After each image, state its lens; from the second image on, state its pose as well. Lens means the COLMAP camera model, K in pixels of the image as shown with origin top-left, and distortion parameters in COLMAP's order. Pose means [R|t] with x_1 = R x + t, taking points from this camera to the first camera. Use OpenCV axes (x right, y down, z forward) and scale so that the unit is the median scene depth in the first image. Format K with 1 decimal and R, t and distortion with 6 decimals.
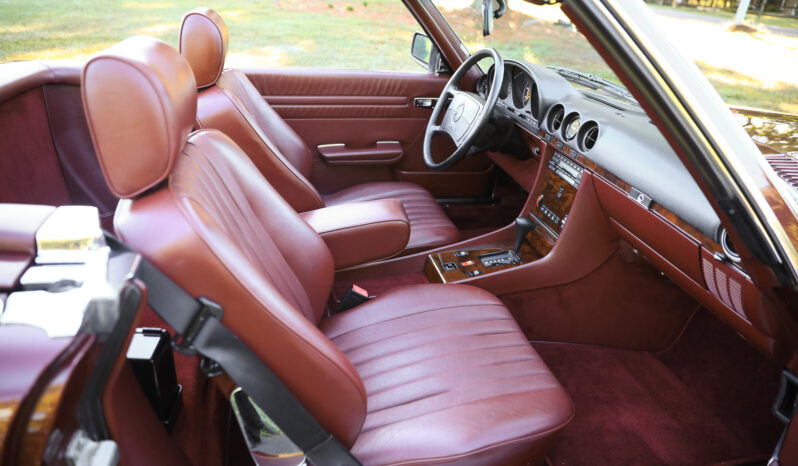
lens RADIAL K [[540.9, 0, 399.0], [0, 540.9, 233.0], [0, 0, 1]] dist [-0.115916, 0.103771]
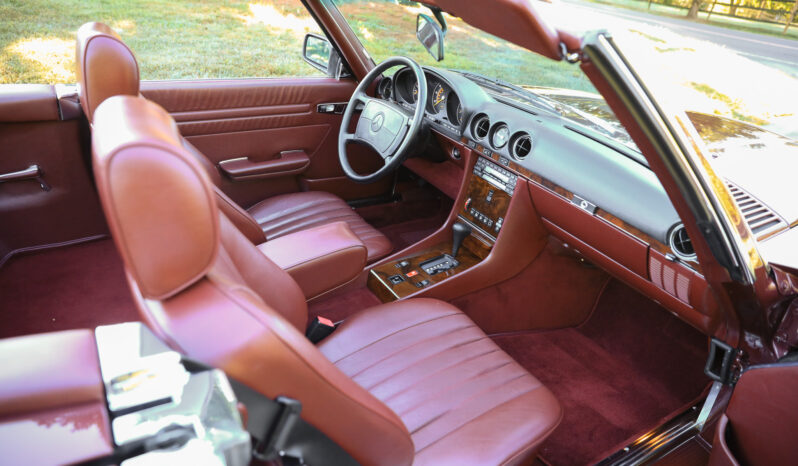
lens RADIAL K [[540.9, 0, 399.0], [0, 540.9, 233.0], [0, 0, 1]] dist [-0.115916, 0.103771]
pose [[0.947921, -0.120899, 0.294668, -0.190353], [0.105196, 0.992080, 0.068634, -0.093997], [-0.300632, -0.034062, 0.953132, 0.031523]]
